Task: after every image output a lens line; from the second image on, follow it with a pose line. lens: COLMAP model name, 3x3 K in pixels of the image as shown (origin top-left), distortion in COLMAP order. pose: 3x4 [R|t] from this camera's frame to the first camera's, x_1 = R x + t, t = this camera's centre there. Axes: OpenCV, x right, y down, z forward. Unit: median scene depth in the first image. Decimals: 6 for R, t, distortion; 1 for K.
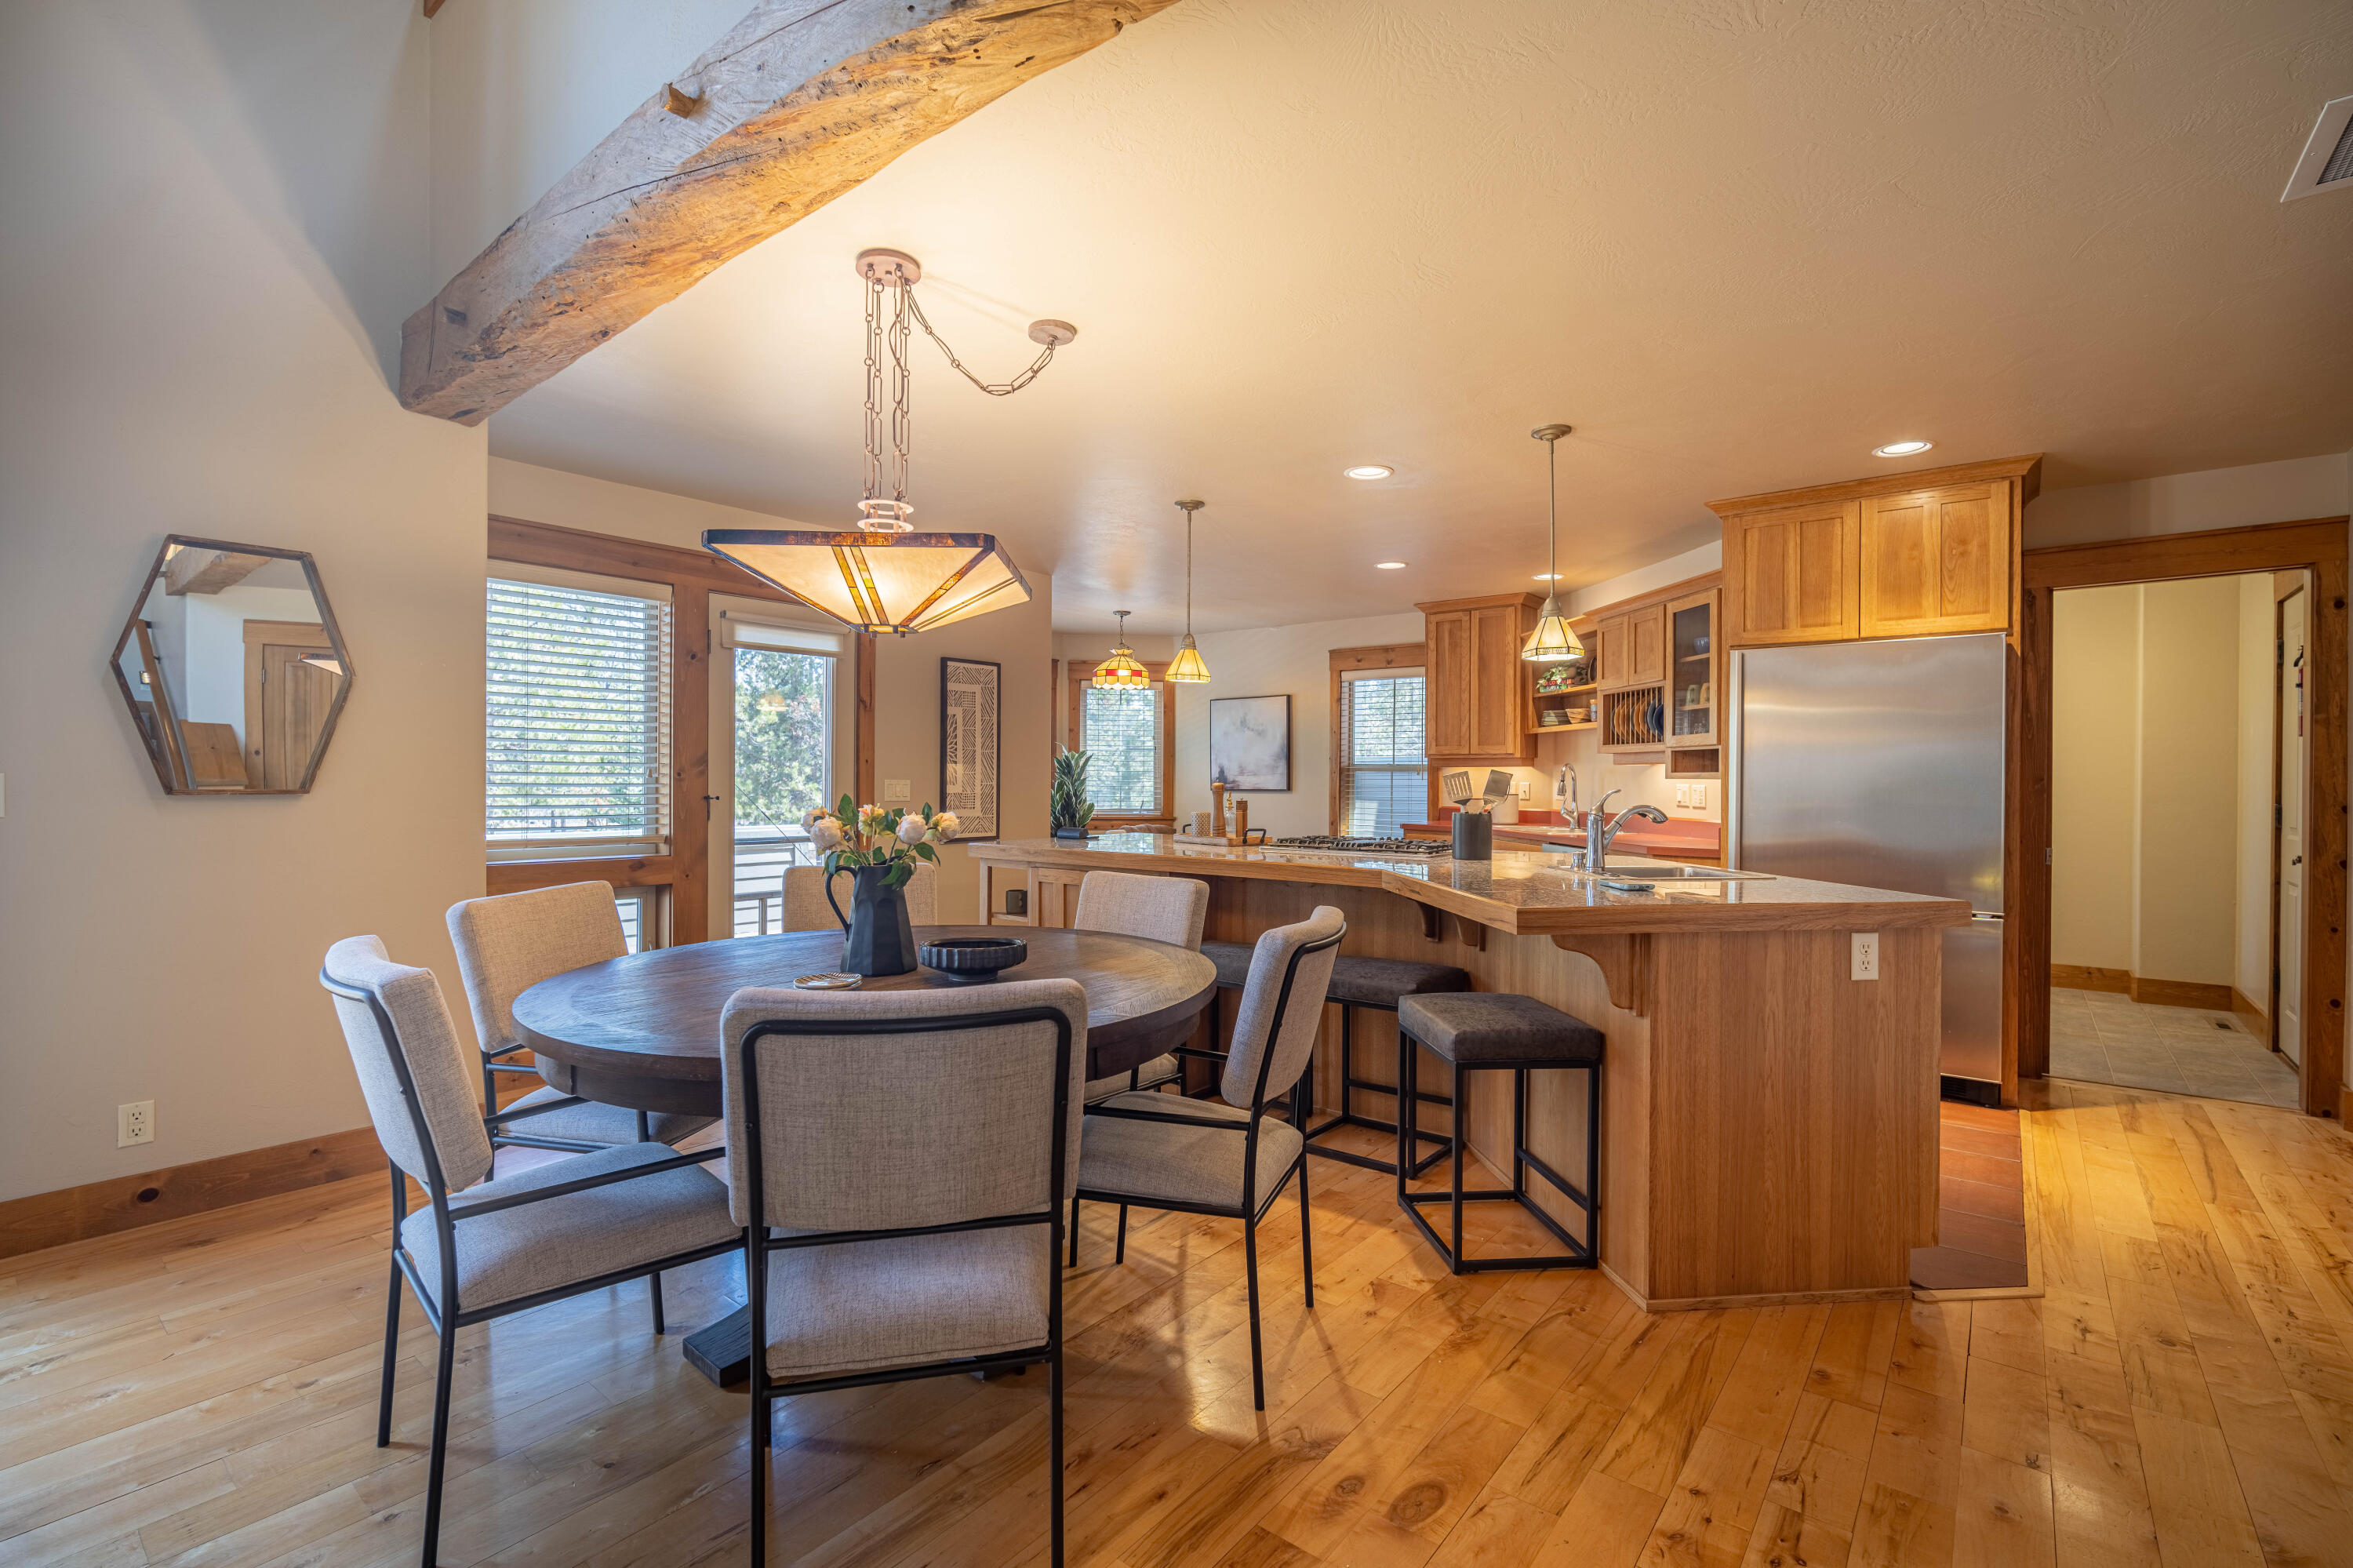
lens RADIAL K [[1035.6, 0, 1176.5], [0, 1035.6, 784.0], [0, 0, 1]] dist [-0.014200, 0.004026]
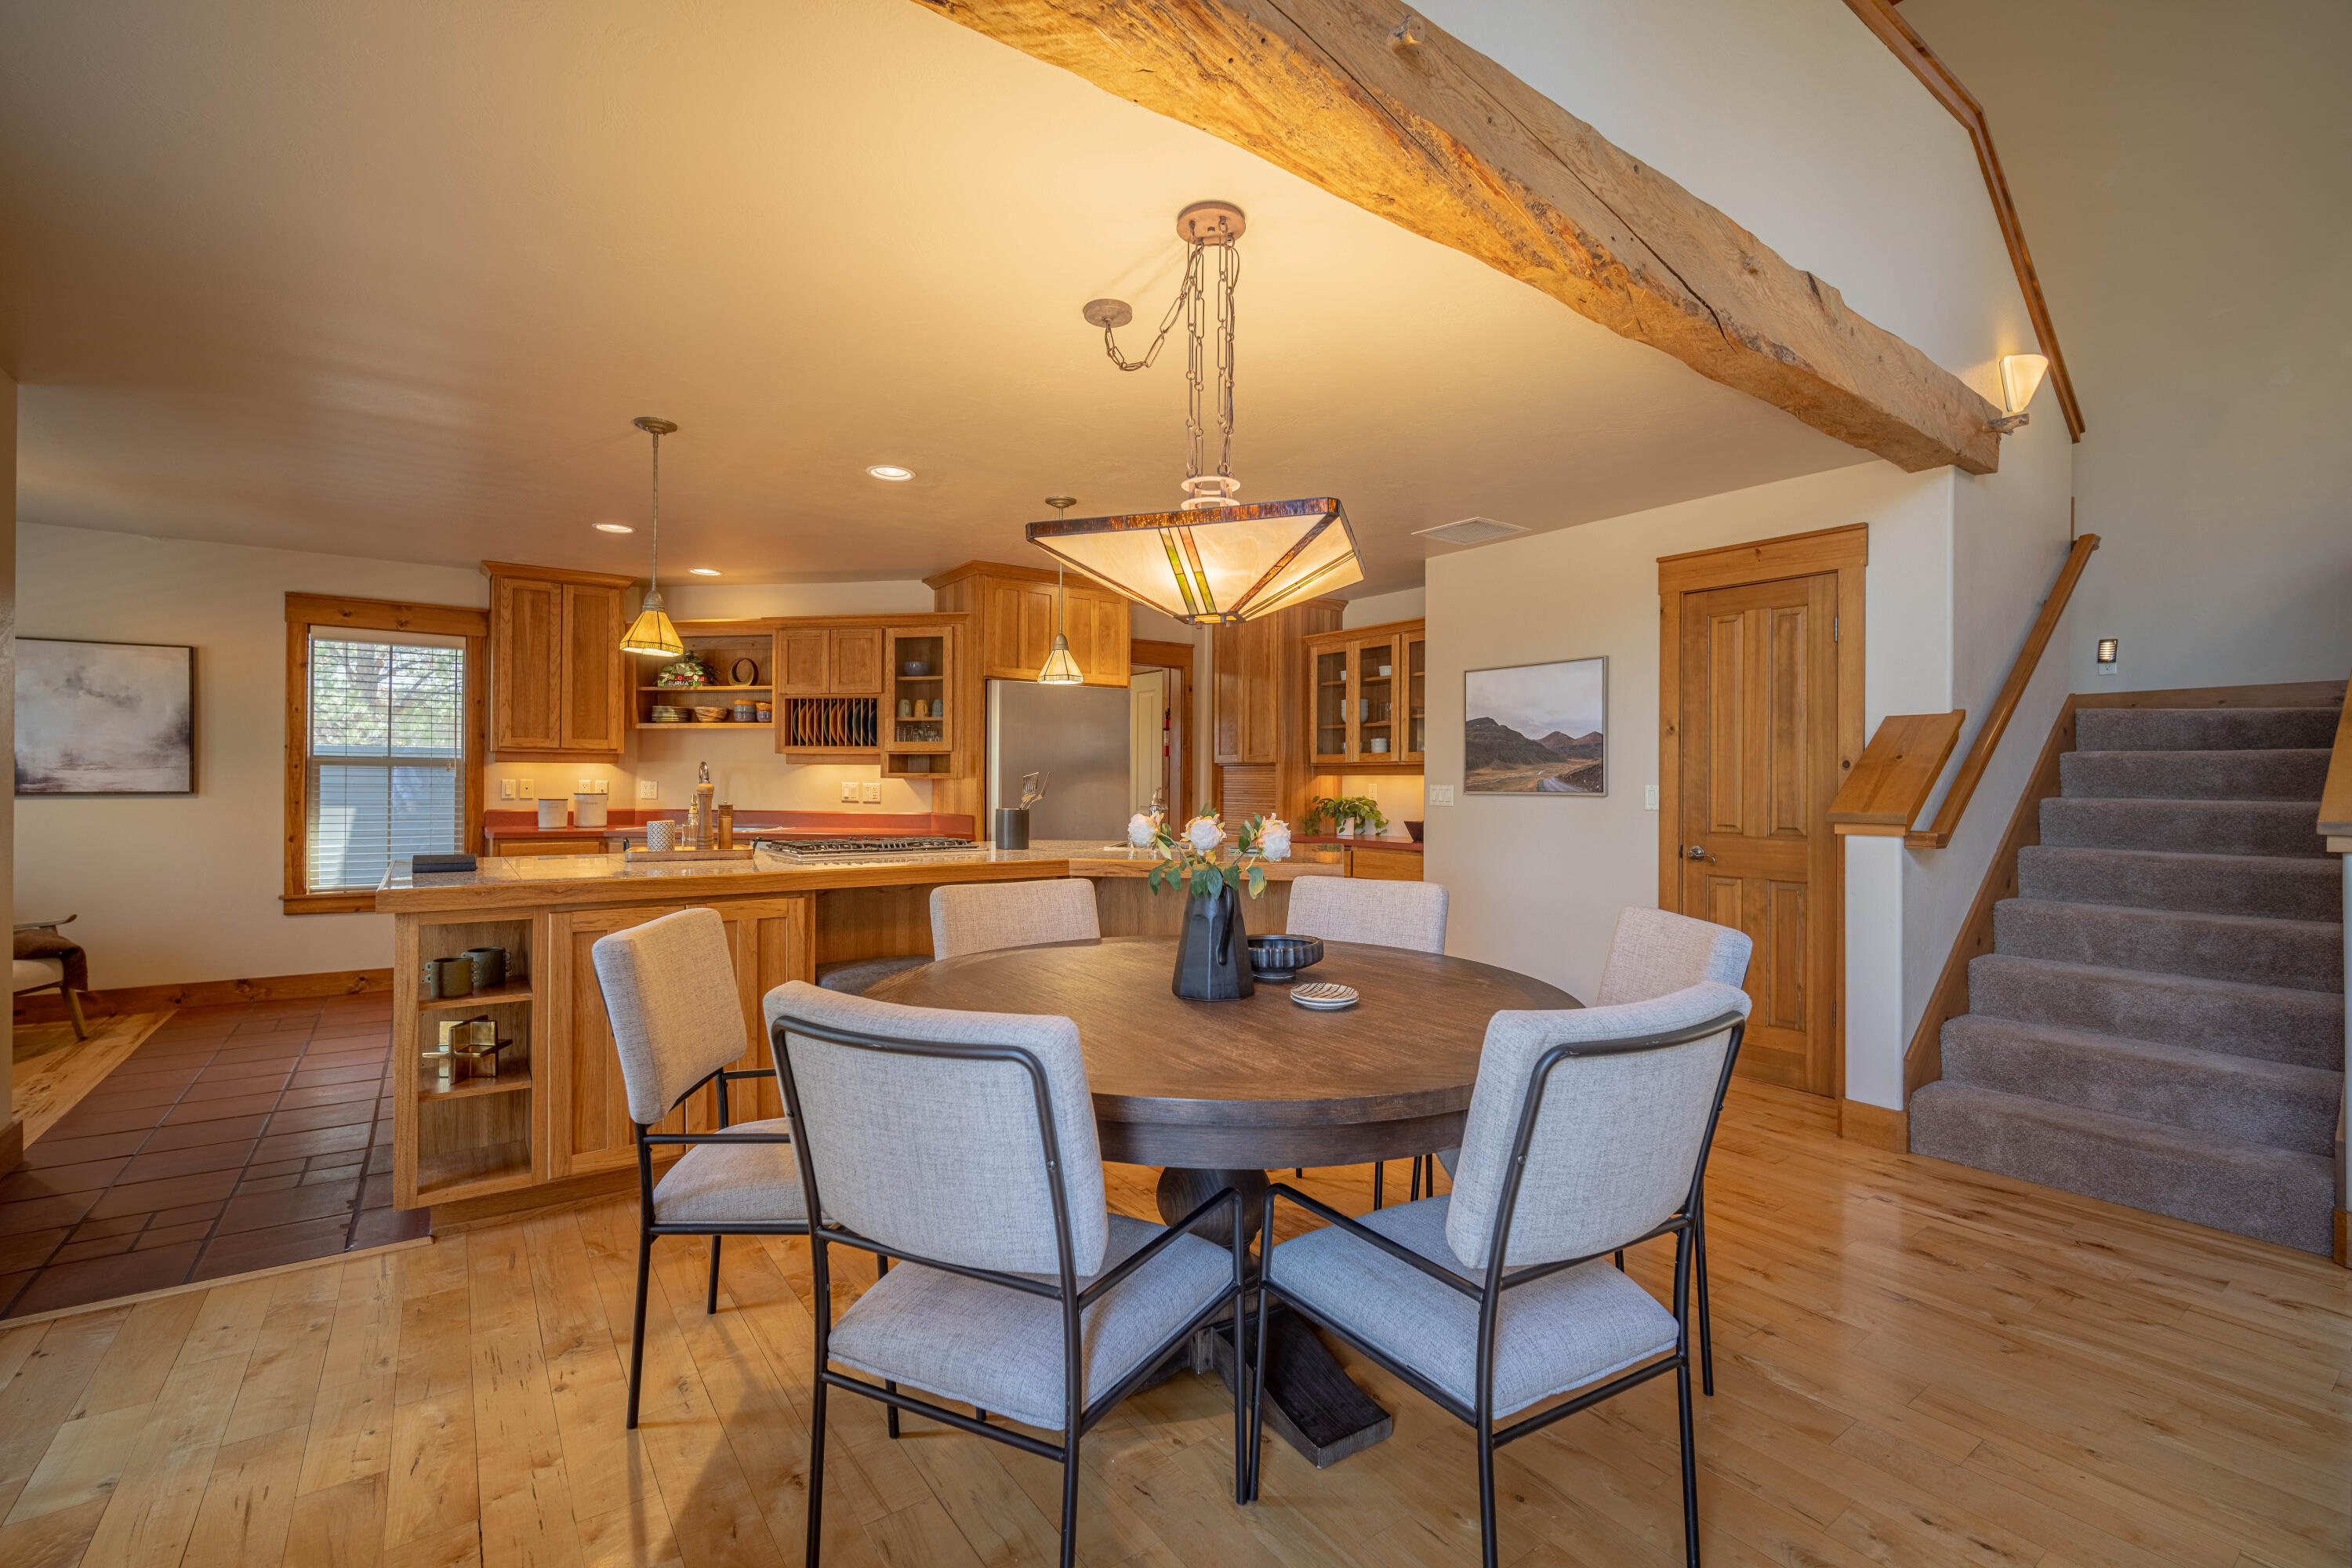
lens RADIAL K [[1035.1, 0, 1176.0], [0, 1035.1, 784.0], [0, 0, 1]] dist [-0.014200, 0.004026]
pose [[0.269070, -0.004872, 0.963108, -0.701504], [0.000532, 0.999988, 0.004910, -0.004882], [-0.963121, -0.000809, 0.269069, 0.458117]]
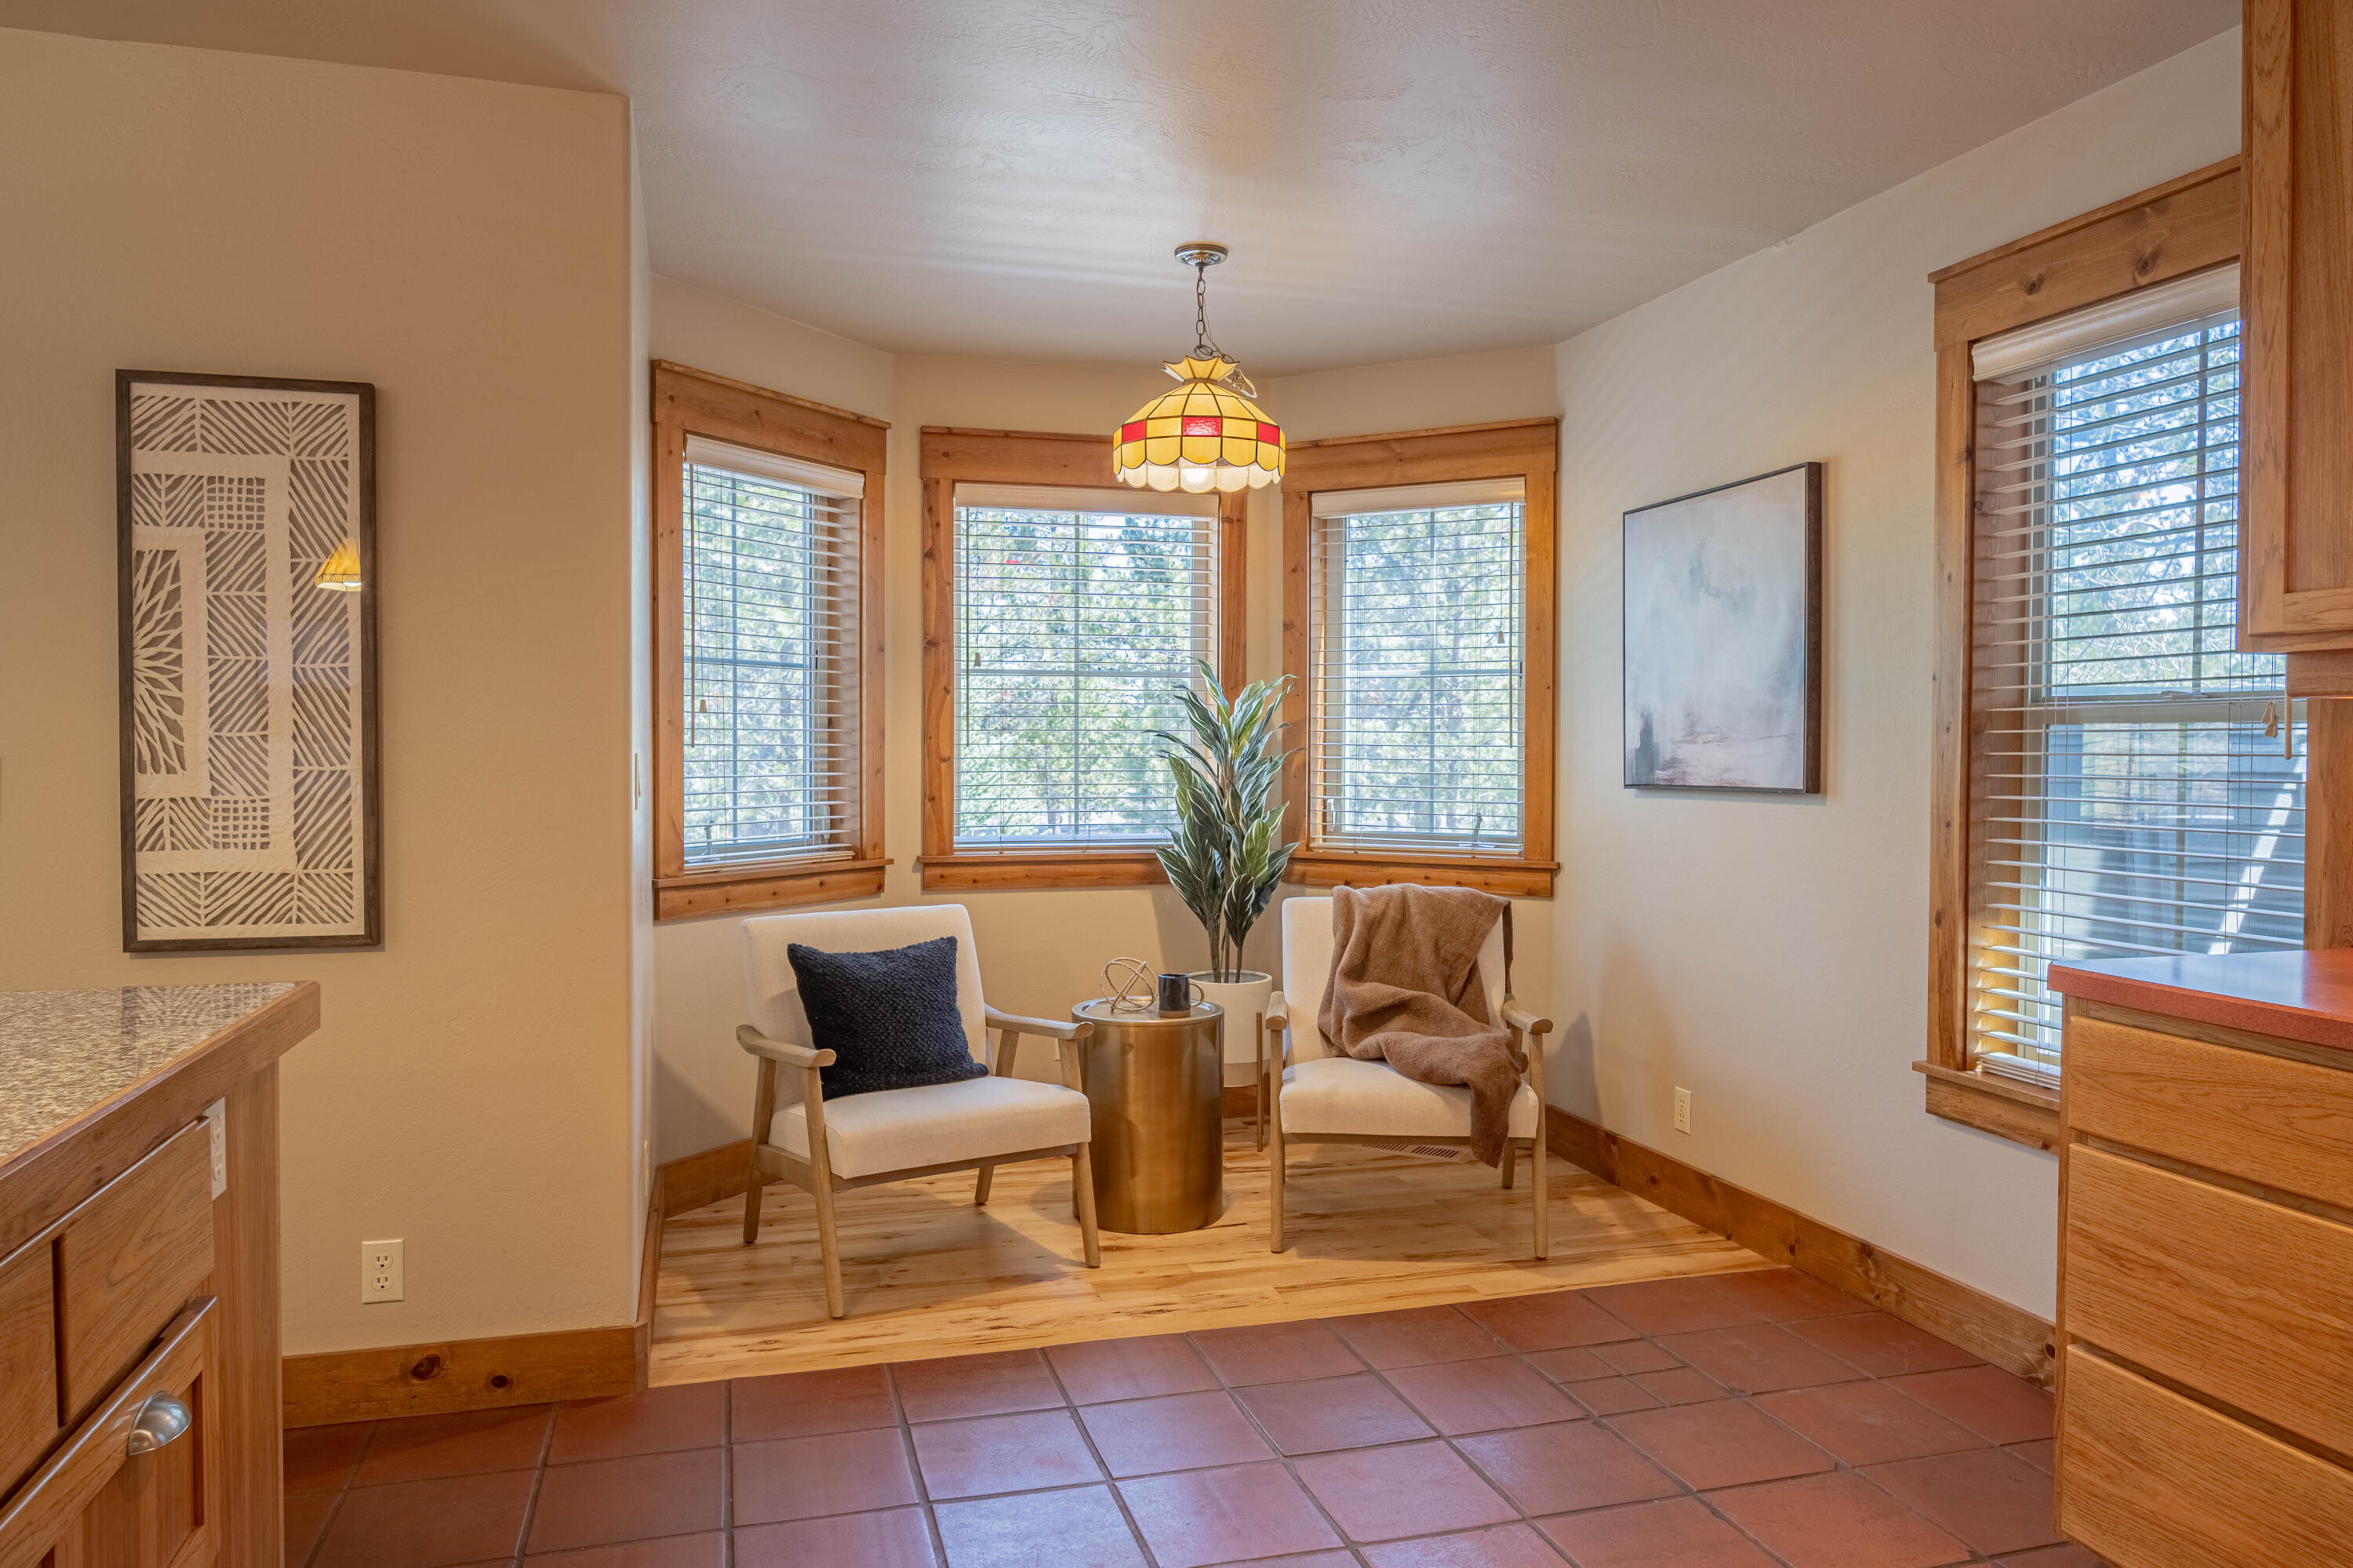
lens RADIAL K [[1577.5, 0, 1176.5], [0, 1577.5, 784.0], [0, 0, 1]] dist [-0.015091, 0.000195]
pose [[0.817883, 0.010978, -0.575280, 0.435288], [-0.002429, 0.999875, 0.015626, -0.005747], [0.575380, -0.011383, 0.817807, 1.082663]]
